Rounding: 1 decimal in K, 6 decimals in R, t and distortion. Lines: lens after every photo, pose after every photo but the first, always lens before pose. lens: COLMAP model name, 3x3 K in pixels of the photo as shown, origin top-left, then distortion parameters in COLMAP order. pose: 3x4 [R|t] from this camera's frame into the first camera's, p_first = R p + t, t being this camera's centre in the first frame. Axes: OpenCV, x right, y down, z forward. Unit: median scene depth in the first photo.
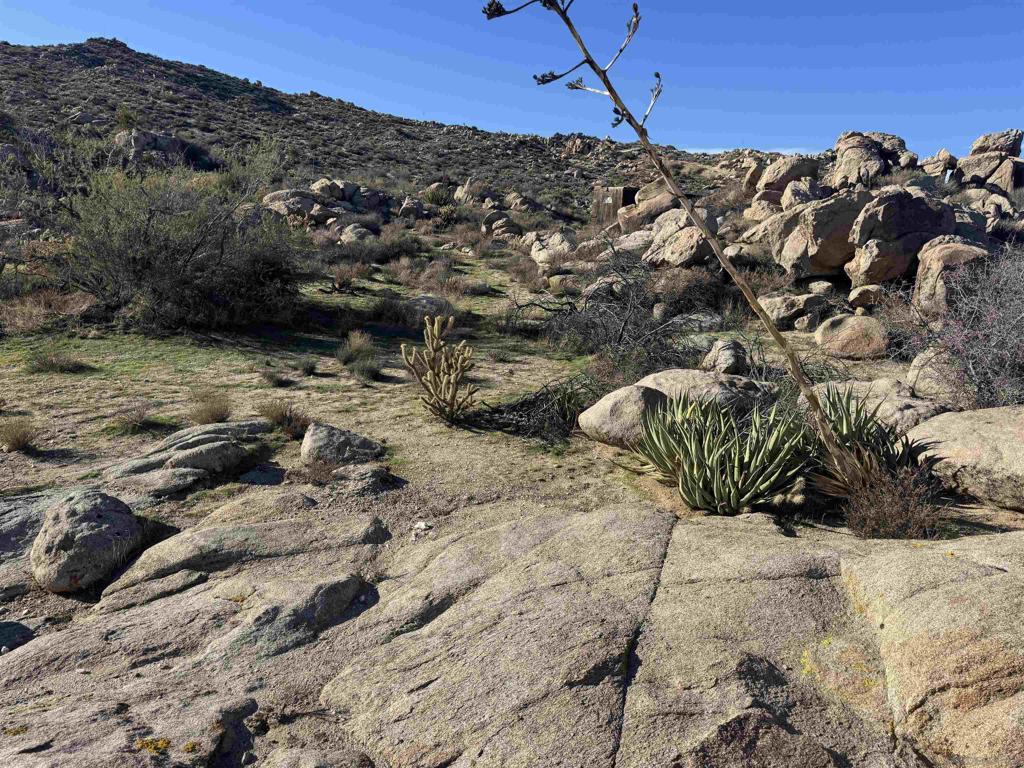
lens RADIAL K [[717.6, 0, 512.0], [0, 717.6, 384.0], [0, 0, 1]] dist [0.057561, -0.078886]
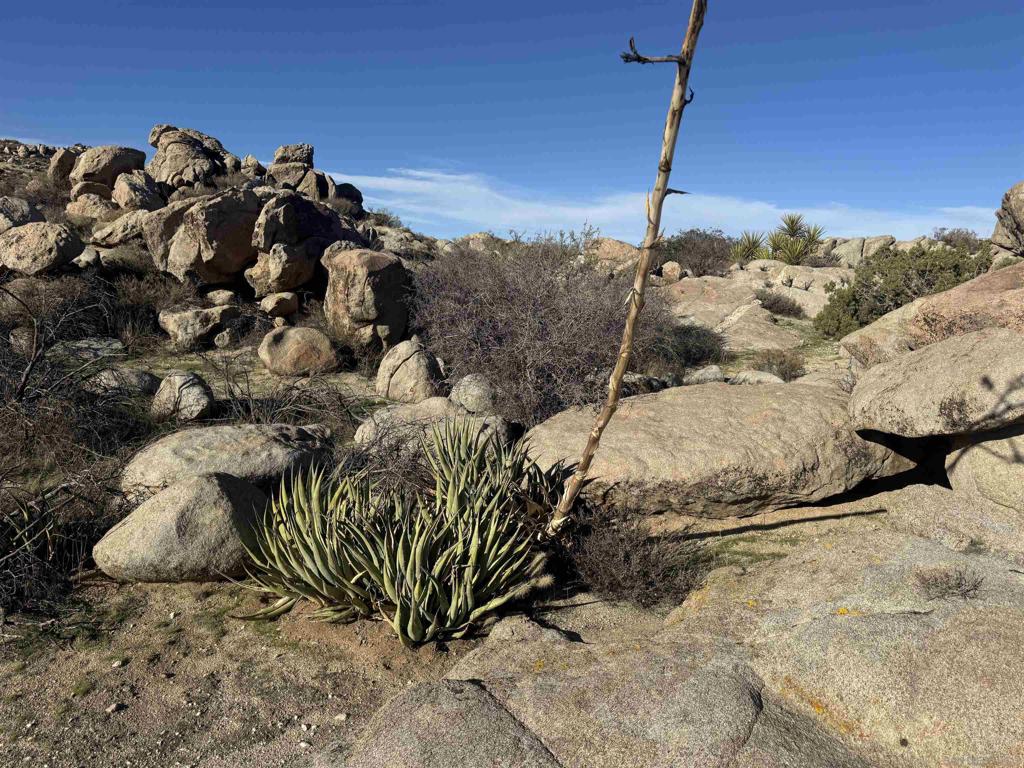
lens RADIAL K [[717.6, 0, 512.0], [0, 717.6, 384.0], [0, 0, 1]] dist [0.057561, -0.078886]
pose [[0.596805, -0.144078, 0.789345, -0.047226], [0.146814, 0.986747, 0.069107, -0.025135], [-0.788840, 0.074643, 0.610049, 0.127420]]
